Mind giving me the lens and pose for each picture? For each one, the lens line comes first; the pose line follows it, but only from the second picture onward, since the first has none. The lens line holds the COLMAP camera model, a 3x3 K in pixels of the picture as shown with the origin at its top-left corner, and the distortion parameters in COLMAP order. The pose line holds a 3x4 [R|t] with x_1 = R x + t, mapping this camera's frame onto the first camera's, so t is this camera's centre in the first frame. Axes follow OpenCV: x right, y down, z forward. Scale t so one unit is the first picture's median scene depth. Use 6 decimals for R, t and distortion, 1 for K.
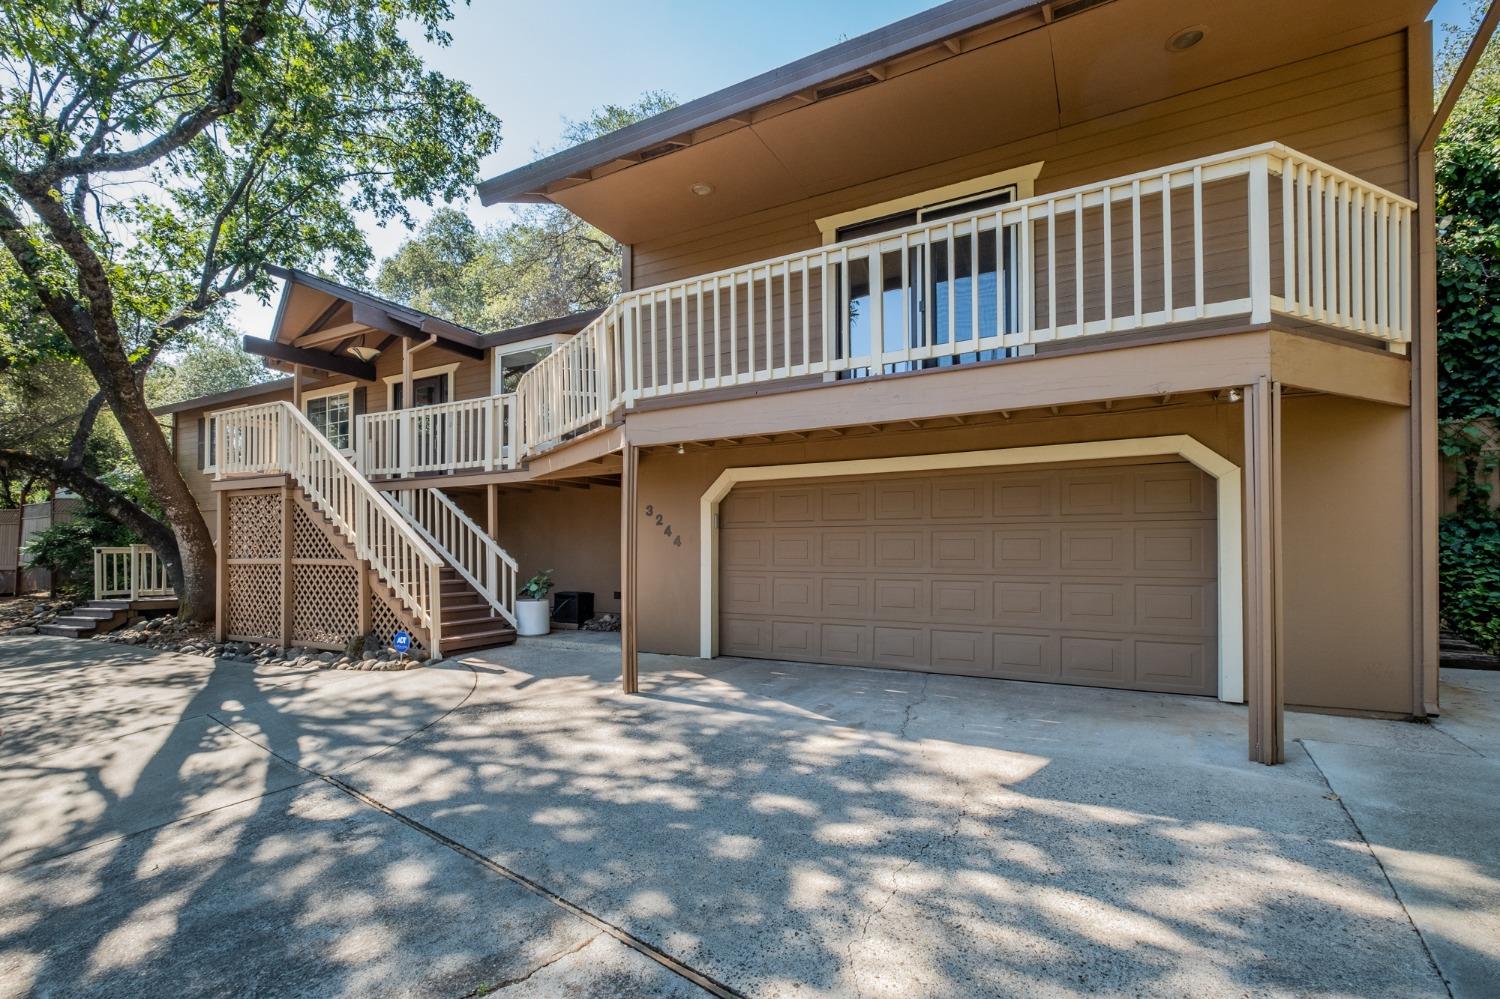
lens RADIAL K [[656.4, 0, 751.7], [0, 656.4, 556.7], [0, 0, 1]] dist [0.016449, -0.007658]
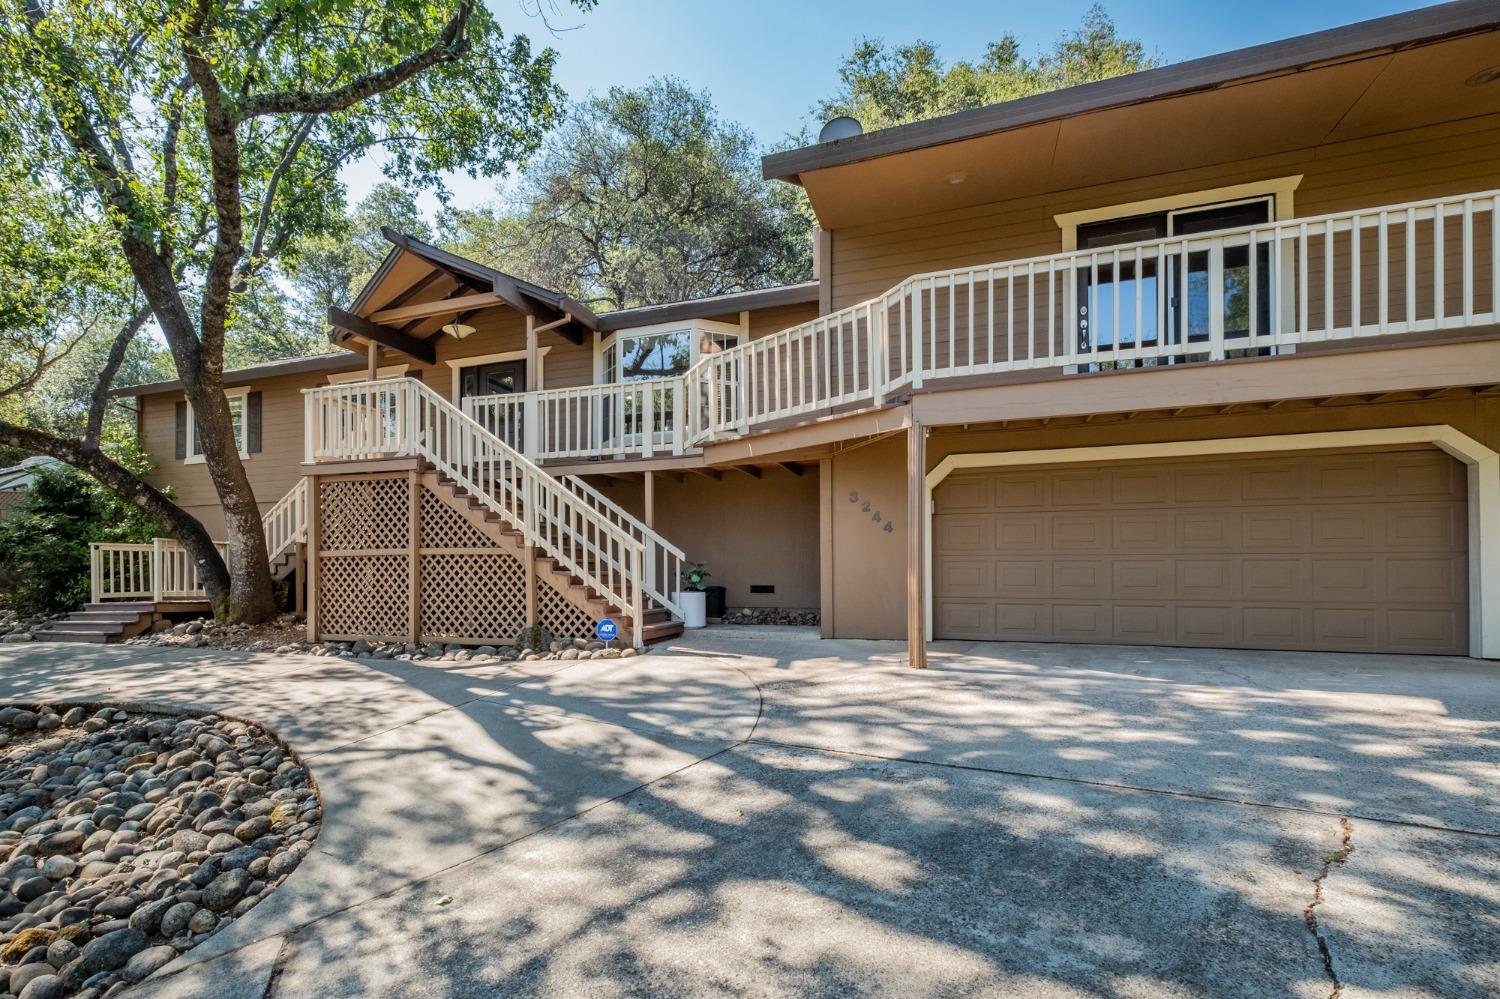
lens RADIAL K [[683.9, 0, 750.1], [0, 683.9, 562.4], [0, 0, 1]] dist [-0.000312, -0.000409]
pose [[0.990908, 0.003927, 0.134487, -0.618171], [-0.001181, 0.999789, -0.020491, 0.070144], [-0.134539, 0.020145, 0.990704, -0.012717]]
